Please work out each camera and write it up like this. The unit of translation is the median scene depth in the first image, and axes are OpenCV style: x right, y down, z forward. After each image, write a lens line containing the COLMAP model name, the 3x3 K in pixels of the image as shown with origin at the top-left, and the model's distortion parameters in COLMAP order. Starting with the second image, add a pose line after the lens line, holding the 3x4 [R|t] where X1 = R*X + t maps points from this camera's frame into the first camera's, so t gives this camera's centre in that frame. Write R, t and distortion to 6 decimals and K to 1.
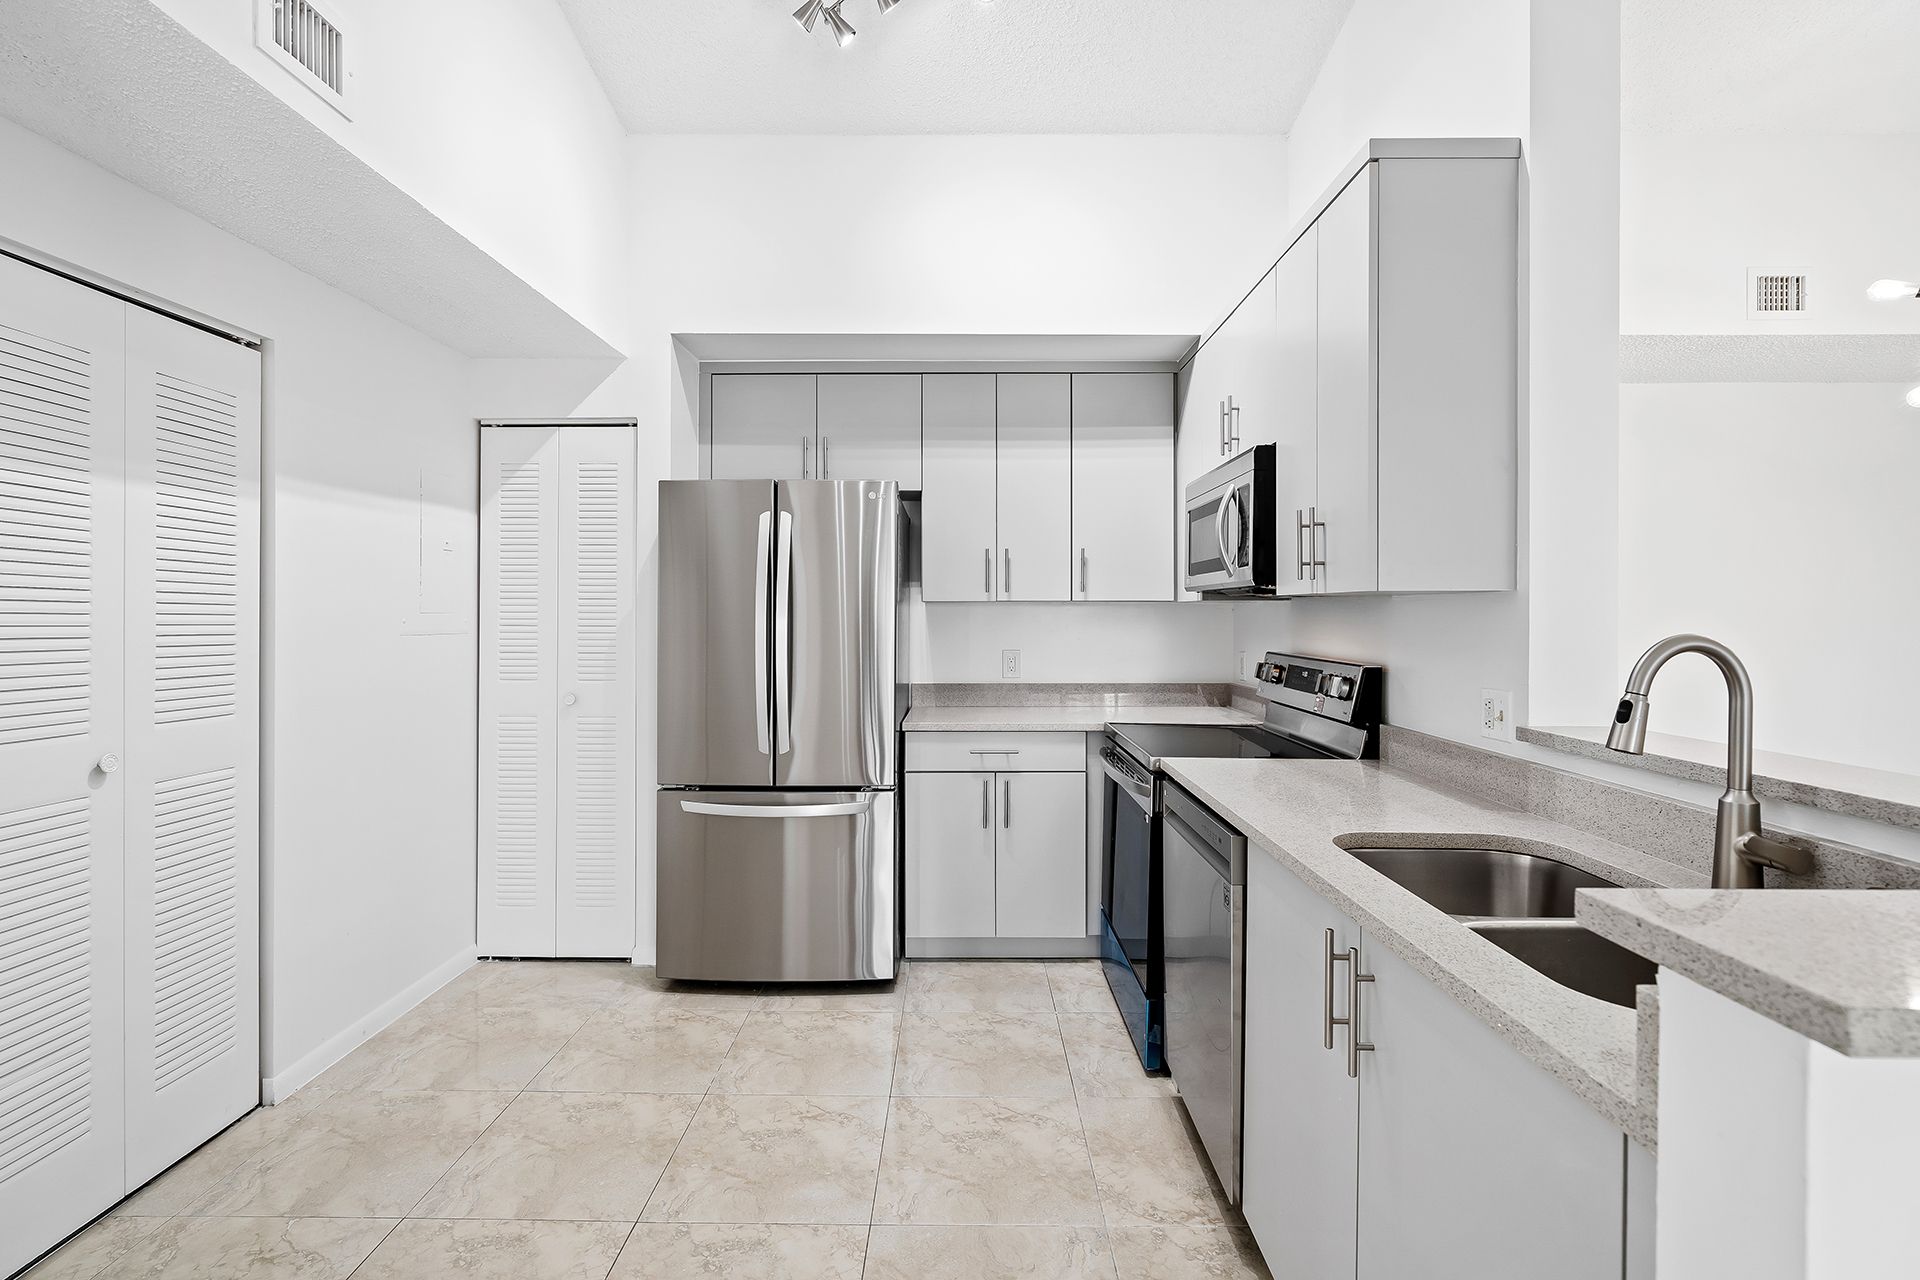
lens RADIAL K [[872.7, 0, 953.9], [0, 872.7, 618.3], [0, 0, 1]] dist [-0.005121, 0.001469]
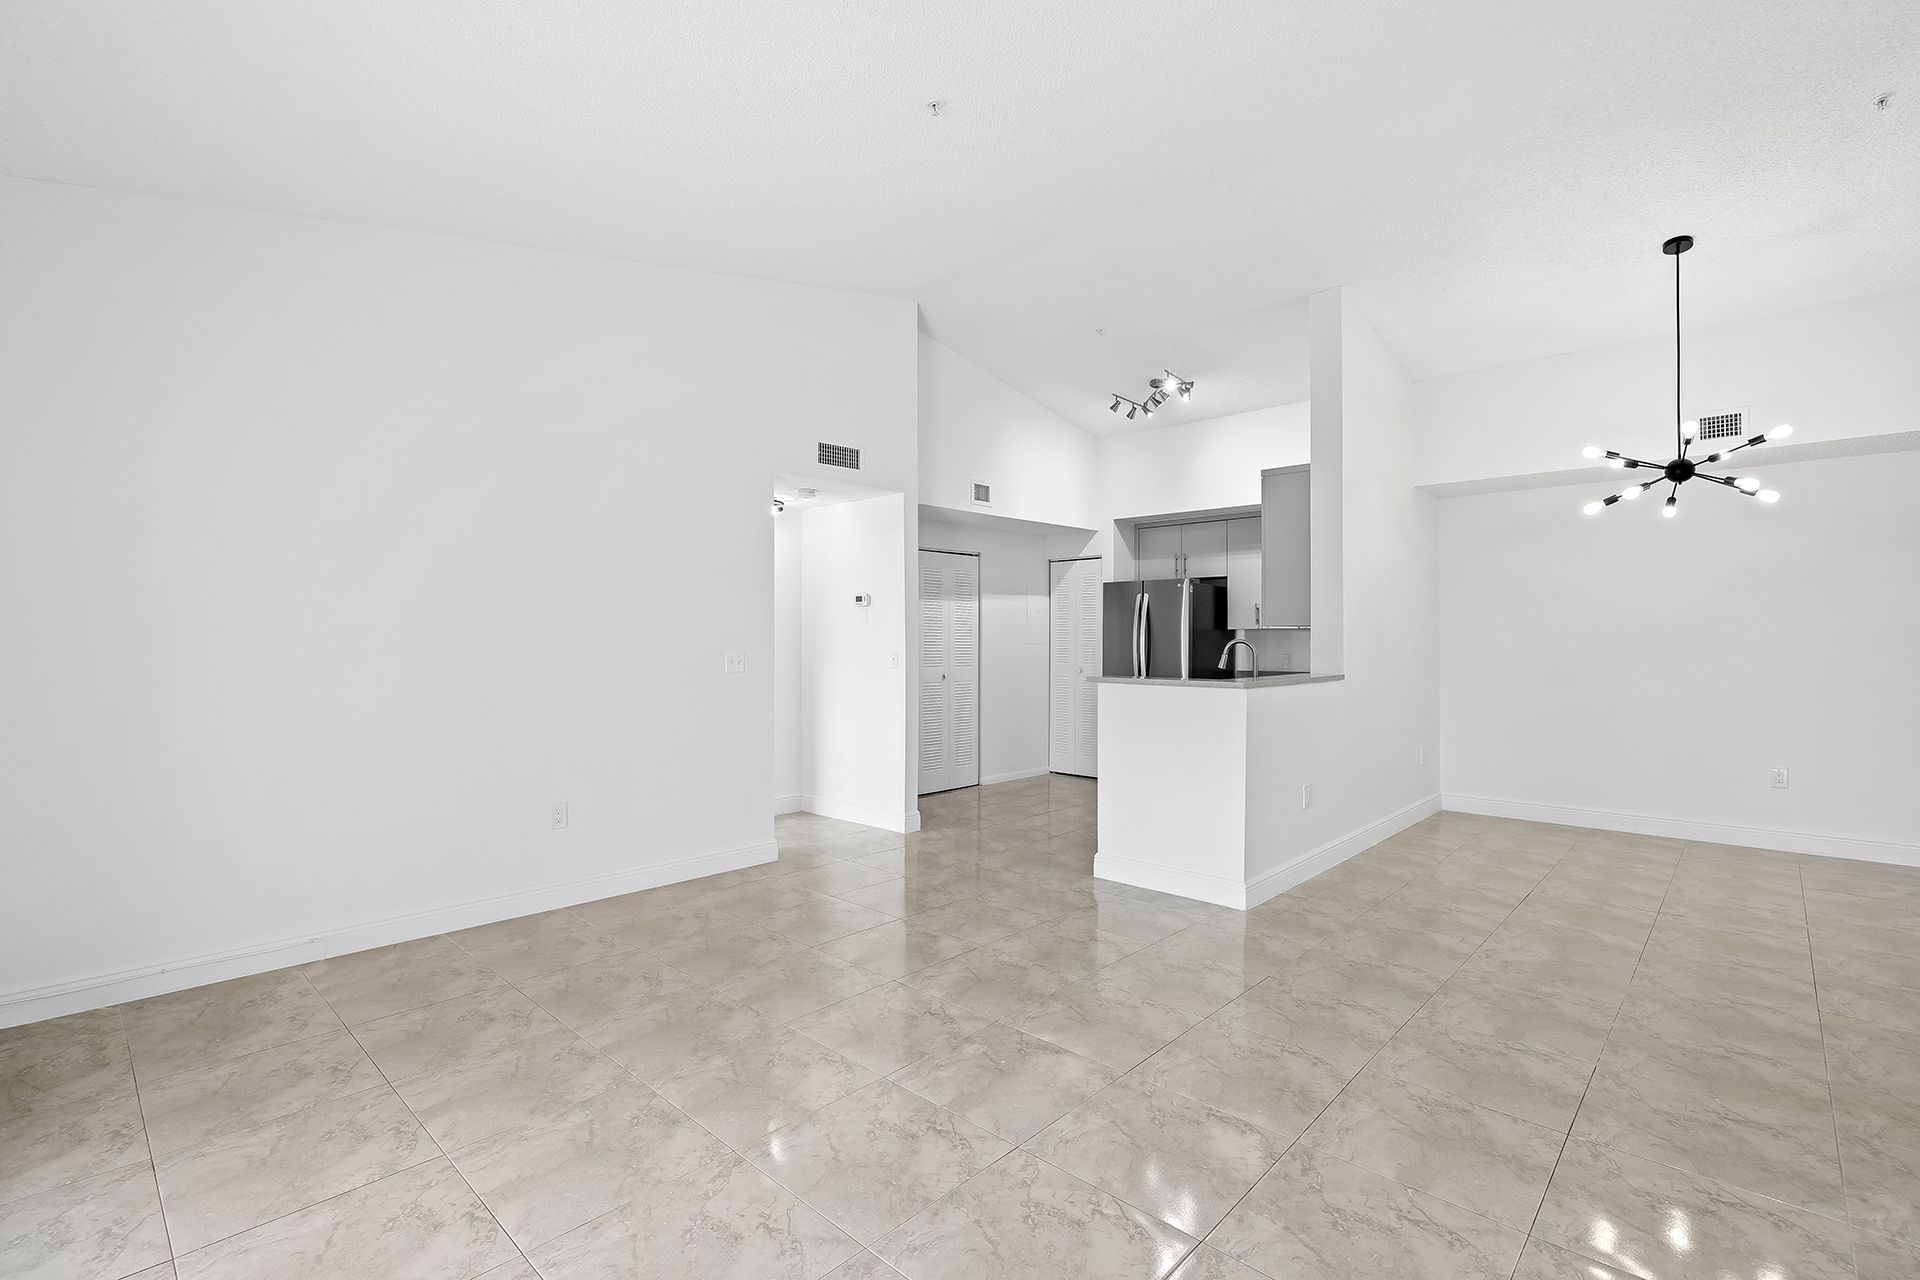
lens RADIAL K [[872.7, 0, 958.7], [0, 872.7, 639.2], [0, 0, 1]] dist [-0.005121, 0.001469]
pose [[0.727950, -0.001565, -0.685628, 1.039115], [-0.000239, 0.999997, -0.002537, 0.011861], [0.685630, 0.002011, 0.727948, -1.072062]]
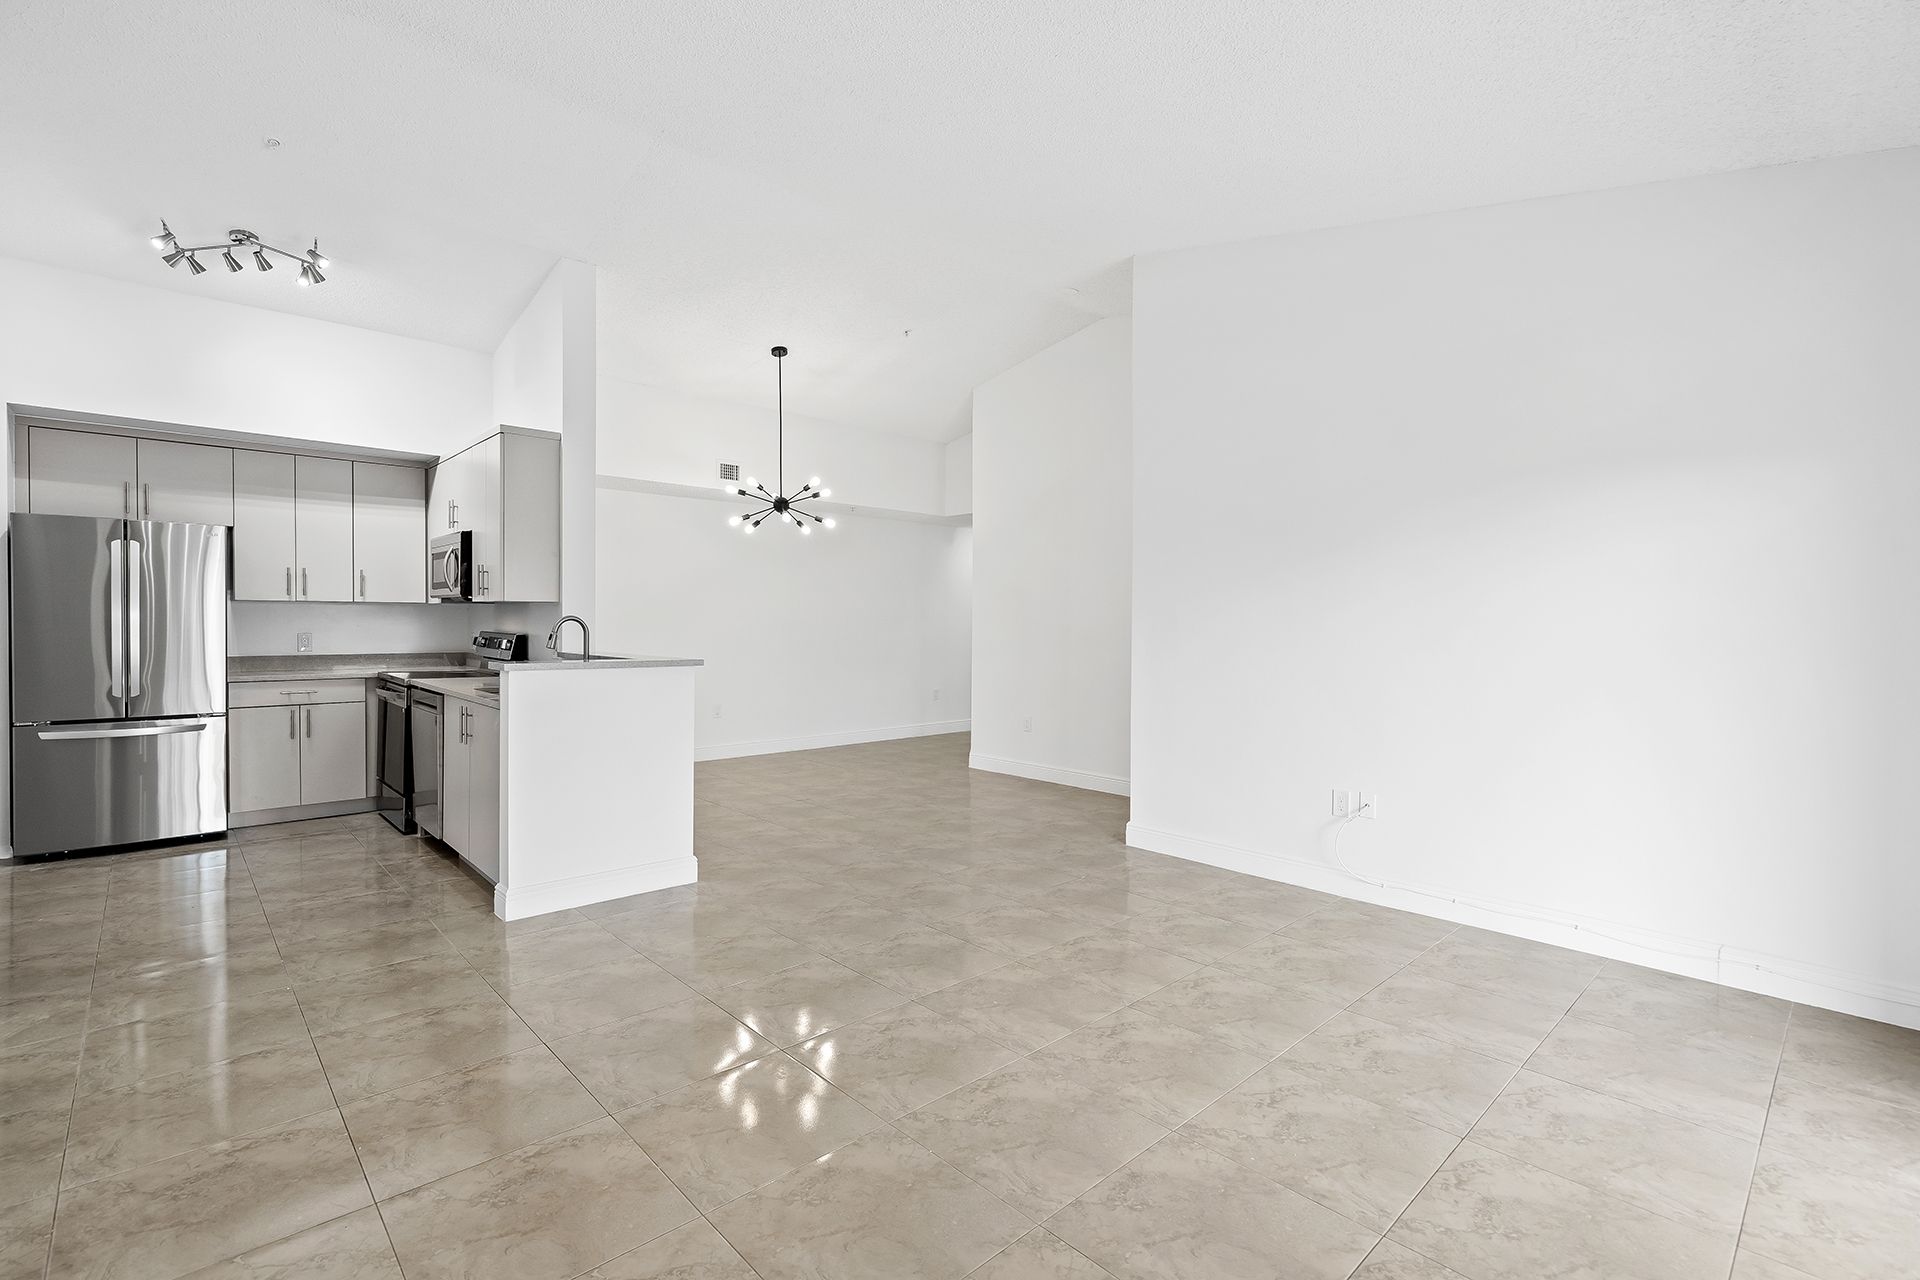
lens RADIAL K [[872.7, 0, 958.2], [0, 872.7, 637.5], [0, 0, 1]] dist [-0.005121, 0.001469]
pose [[0.724370, -0.007353, 0.689373, -0.188106], [-0.005204, 0.999856, 0.016133, 0.016292], [-0.689392, -0.015273, 0.724227, -1.065221]]
